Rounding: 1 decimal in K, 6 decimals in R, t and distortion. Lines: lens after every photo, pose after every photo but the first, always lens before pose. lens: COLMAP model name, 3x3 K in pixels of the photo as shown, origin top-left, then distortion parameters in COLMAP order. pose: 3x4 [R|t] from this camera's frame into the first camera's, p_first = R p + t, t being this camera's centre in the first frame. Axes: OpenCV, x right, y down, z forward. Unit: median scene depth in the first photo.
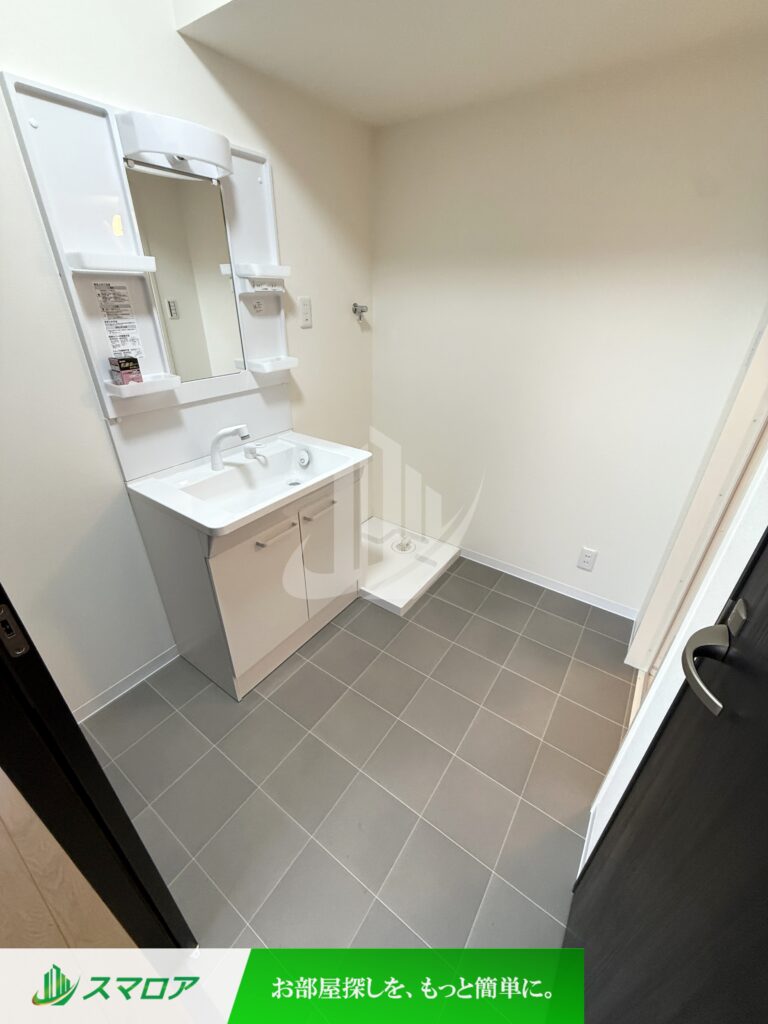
lens RADIAL K [[407.6, 0, 383.9], [0, 407.6, 514.1], [0, 0, 1]] dist [-0.001290, 0.000879]
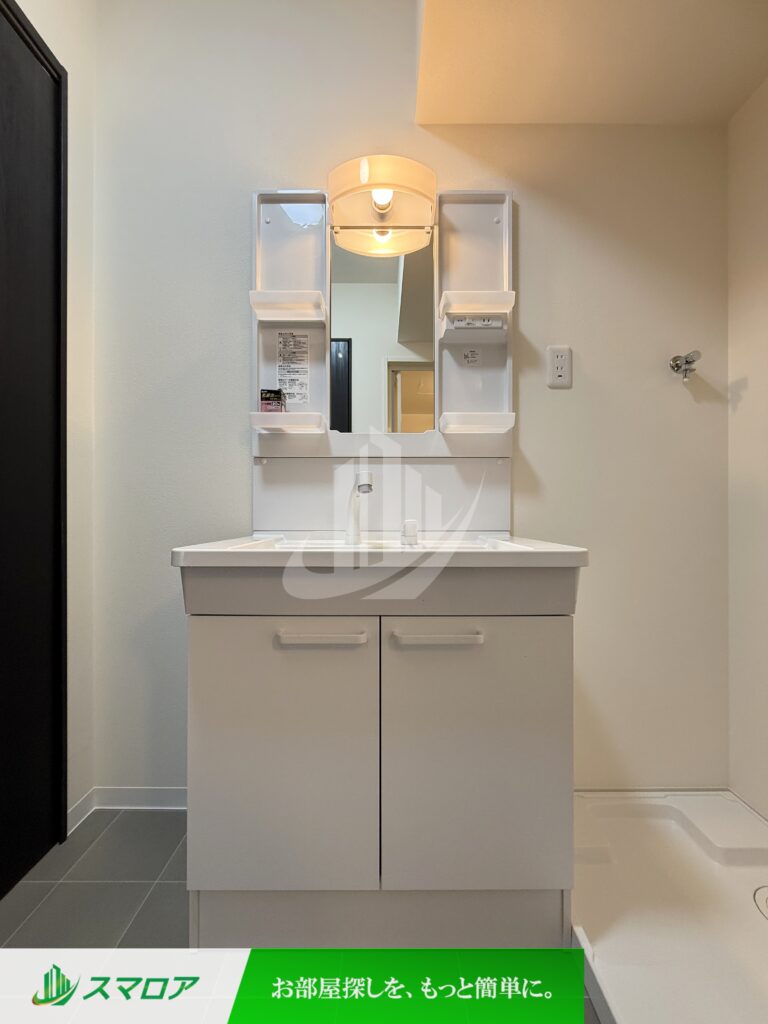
lens RADIAL K [[407.6, 0, 383.9], [0, 407.6, 514.1], [0, 0, 1]] dist [-0.001290, 0.000879]
pose [[0.574610, -0.013184, -0.818322, 0.221211], [-0.389882, 0.874716, -0.287861, 0.028166], [0.719594, 0.484456, 0.497480, 0.677916]]
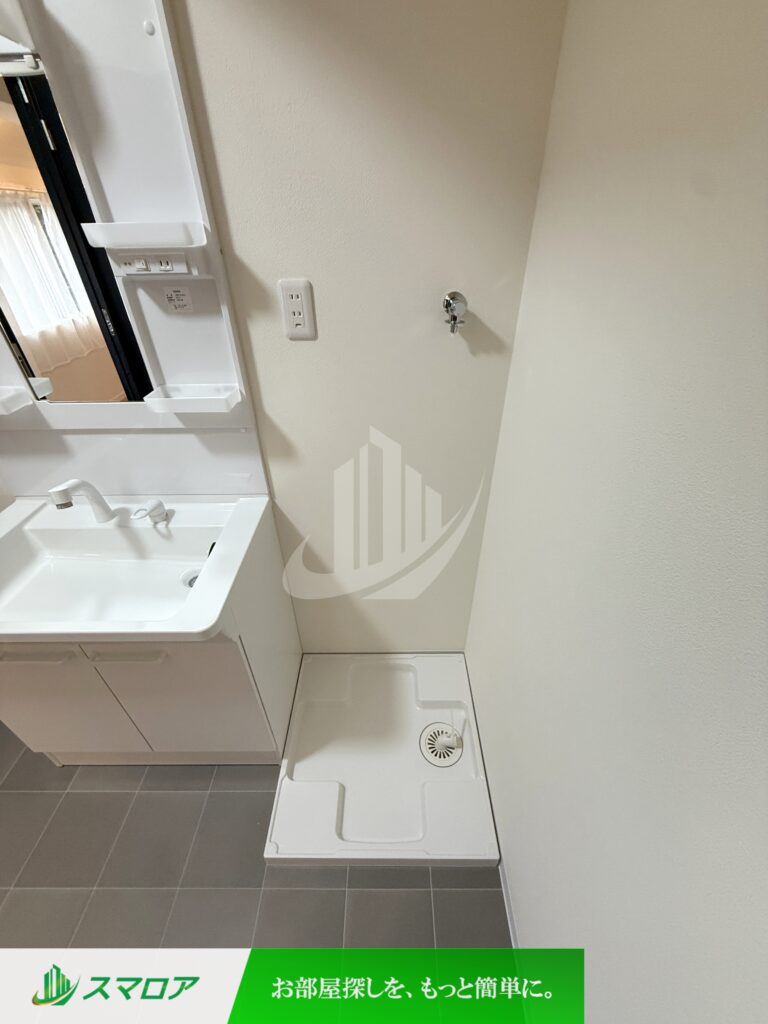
lens RADIAL K [[407.6, 0, 383.9], [0, 407.6, 514.1], [0, 0, 1]] dist [-0.001290, 0.000879]
pose [[0.573796, 0.455174, -0.680864, 0.398801], [-0.379408, 0.884482, 0.271552, -0.529074], [0.725815, 0.102510, 0.680209, 0.890520]]
